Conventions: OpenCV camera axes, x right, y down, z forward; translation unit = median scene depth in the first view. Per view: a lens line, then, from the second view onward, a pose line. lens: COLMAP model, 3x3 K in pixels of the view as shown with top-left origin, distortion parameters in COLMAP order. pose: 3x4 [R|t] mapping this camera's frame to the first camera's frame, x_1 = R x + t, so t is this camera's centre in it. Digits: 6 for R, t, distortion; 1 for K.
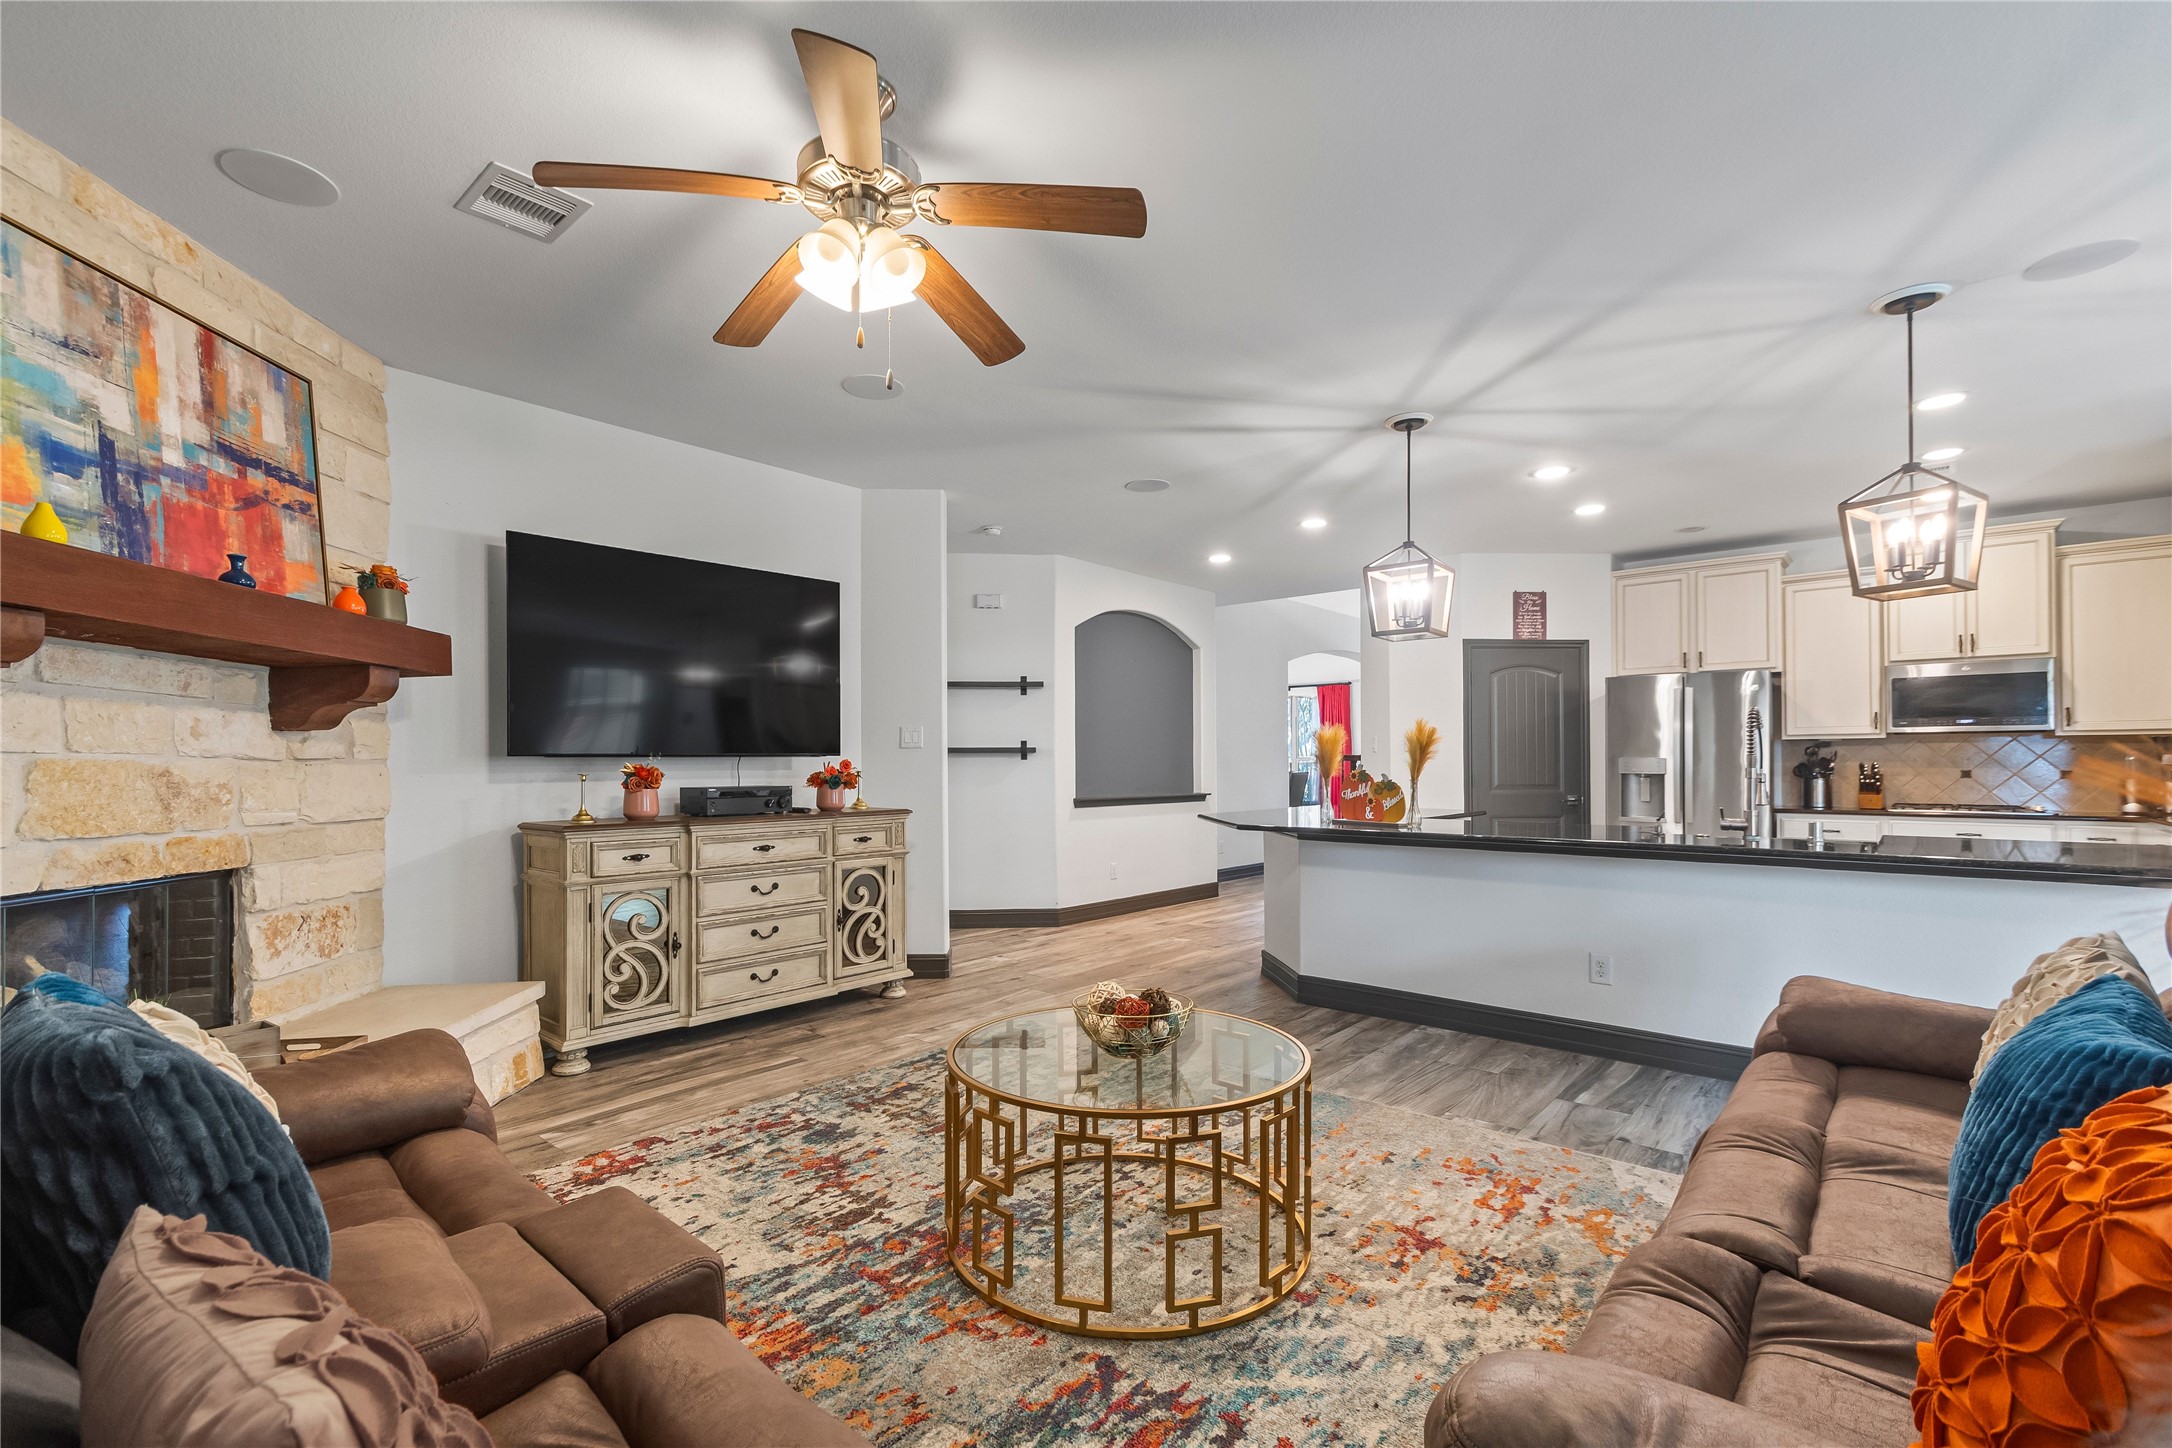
lens RADIAL K [[950.7, 0, 1053.4], [0, 950.7, 754.7], [0, 0, 1]] dist [0.015713, -0.008915]
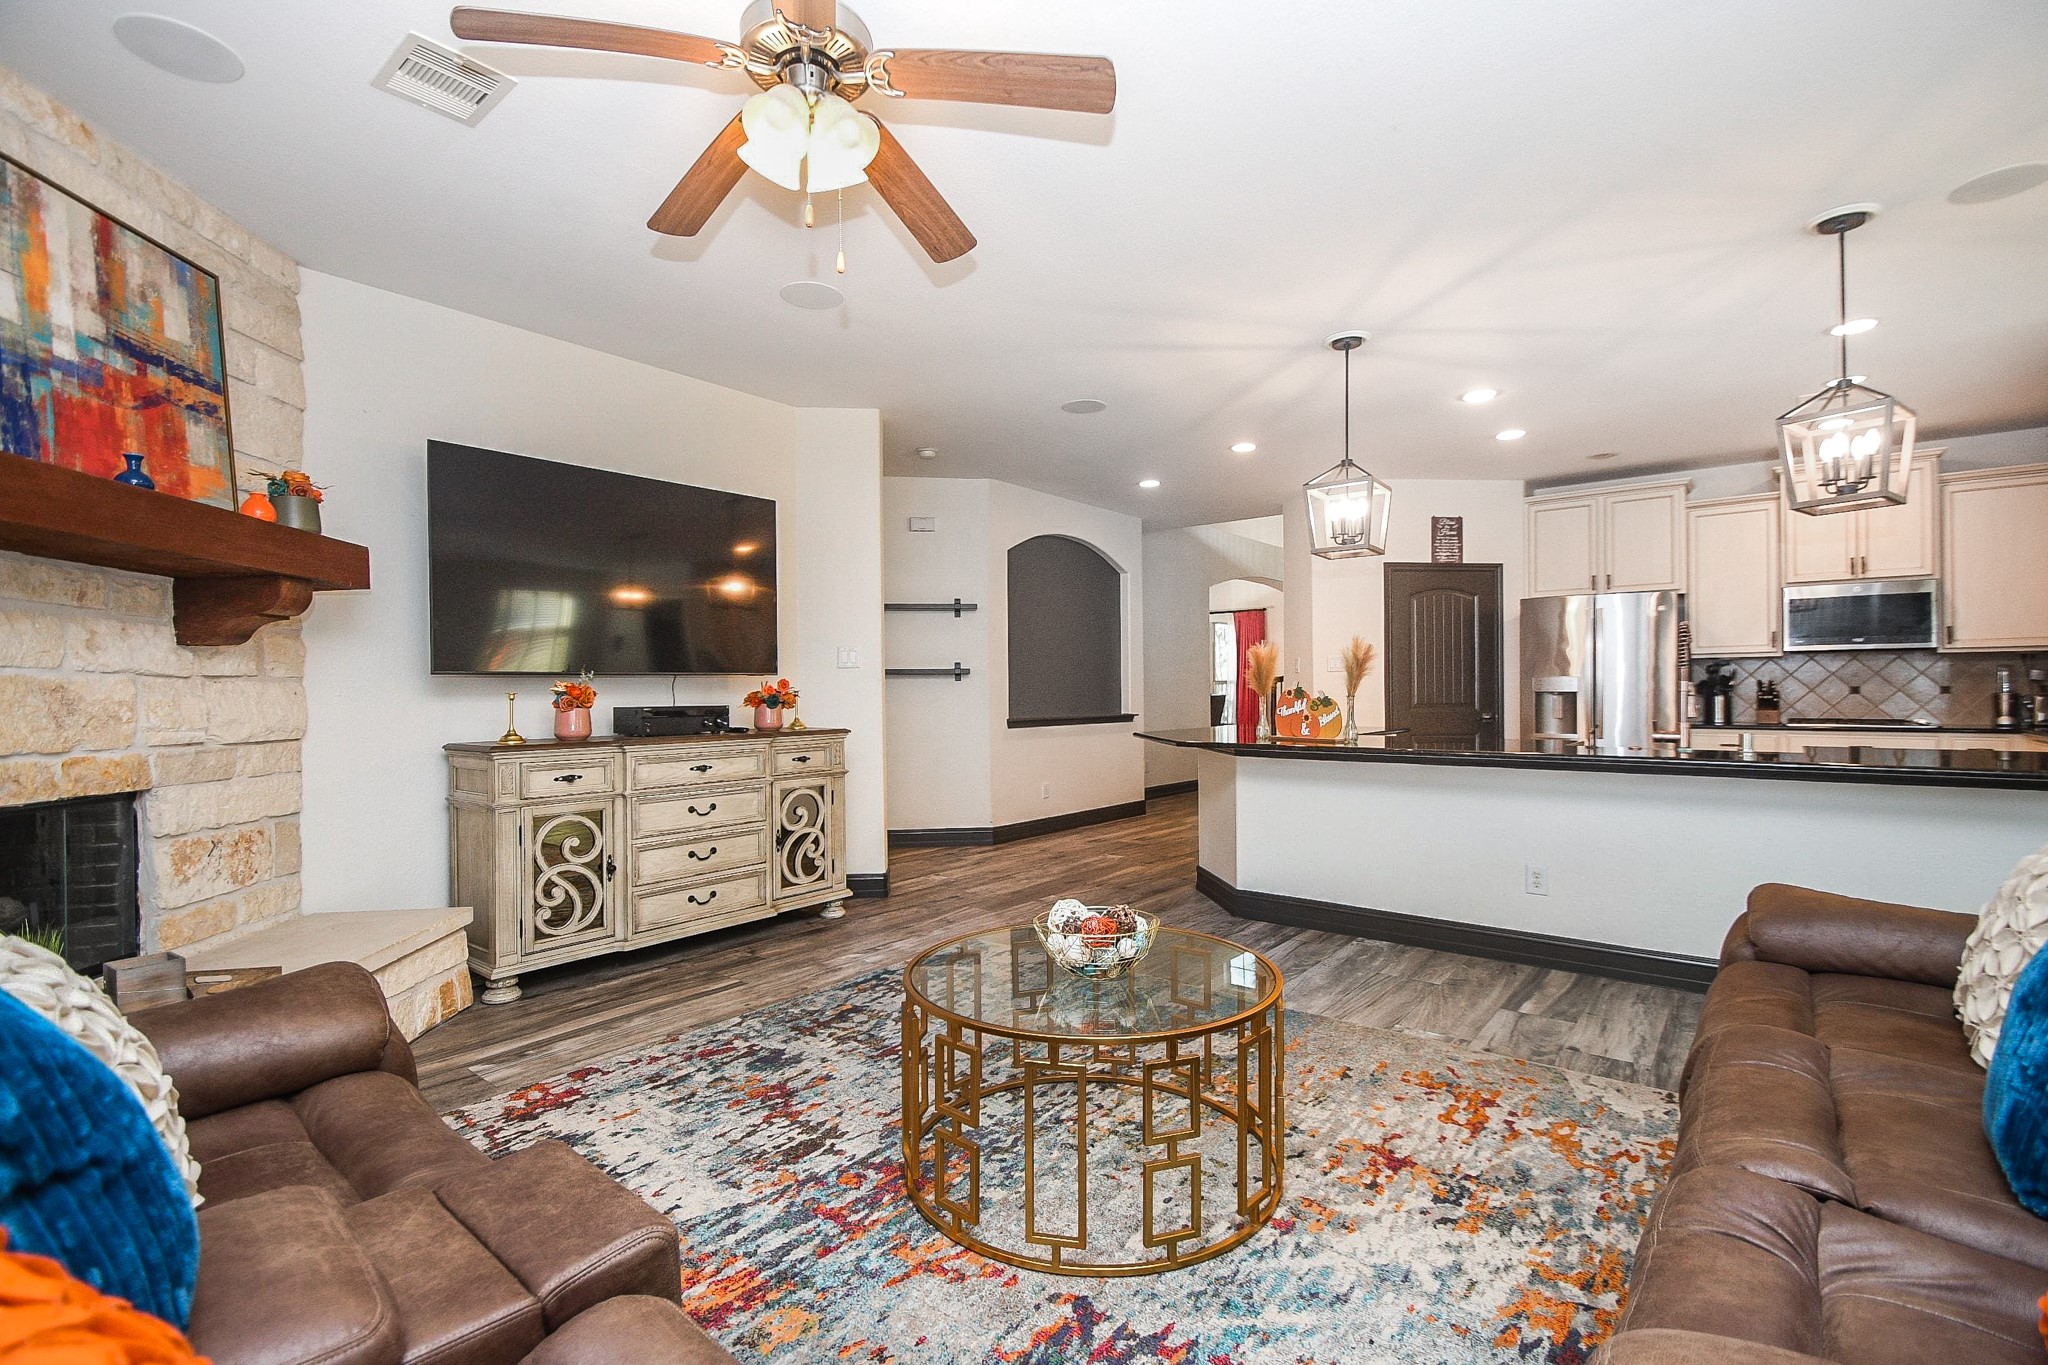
lens RADIAL K [[911.0, 0, 1012.9], [0, 911.0, 688.2], [0, 0, 1]] dist [0.018364, -0.017425]
pose [[0.999123, -0.004215, 0.041669, -0.028261], [0.003926, 0.999968, 0.007002, 0.013665], [-0.041697, -0.006832, 0.999107, 0.061587]]
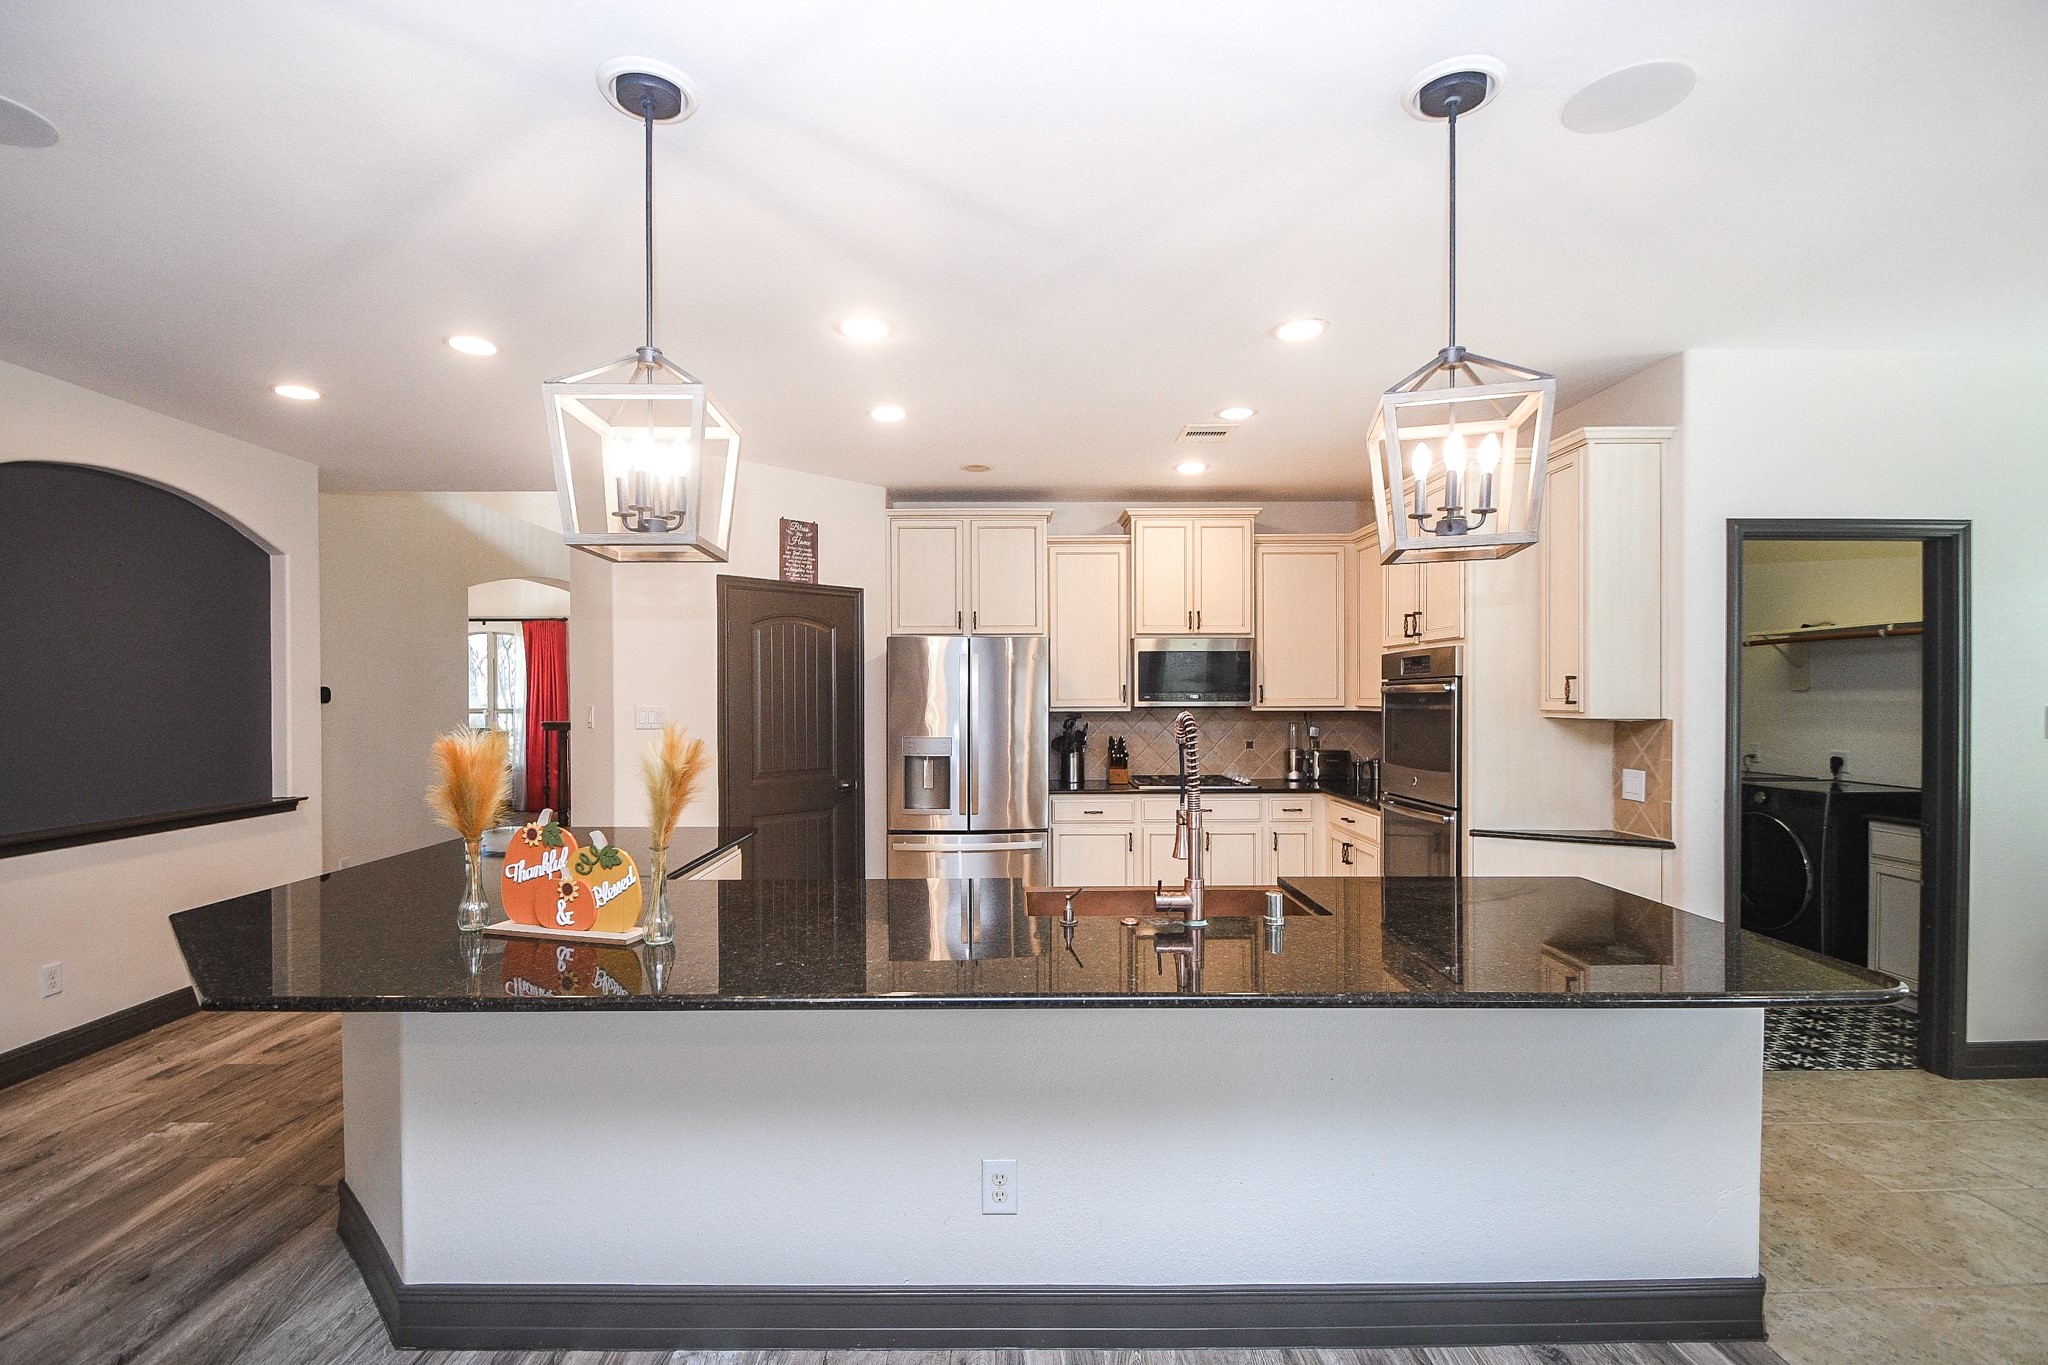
lens RADIAL K [[934.1, 0, 1008.3], [0, 934.1, 687.0], [0, 0, 1]] dist [0.016101, -0.020517]
pose [[0.741836, 0.003689, 0.670571, 0.254830], [-0.003795, 0.999992, -0.001303, -0.077328], [-0.670571, -0.001578, 0.741844, 0.704030]]
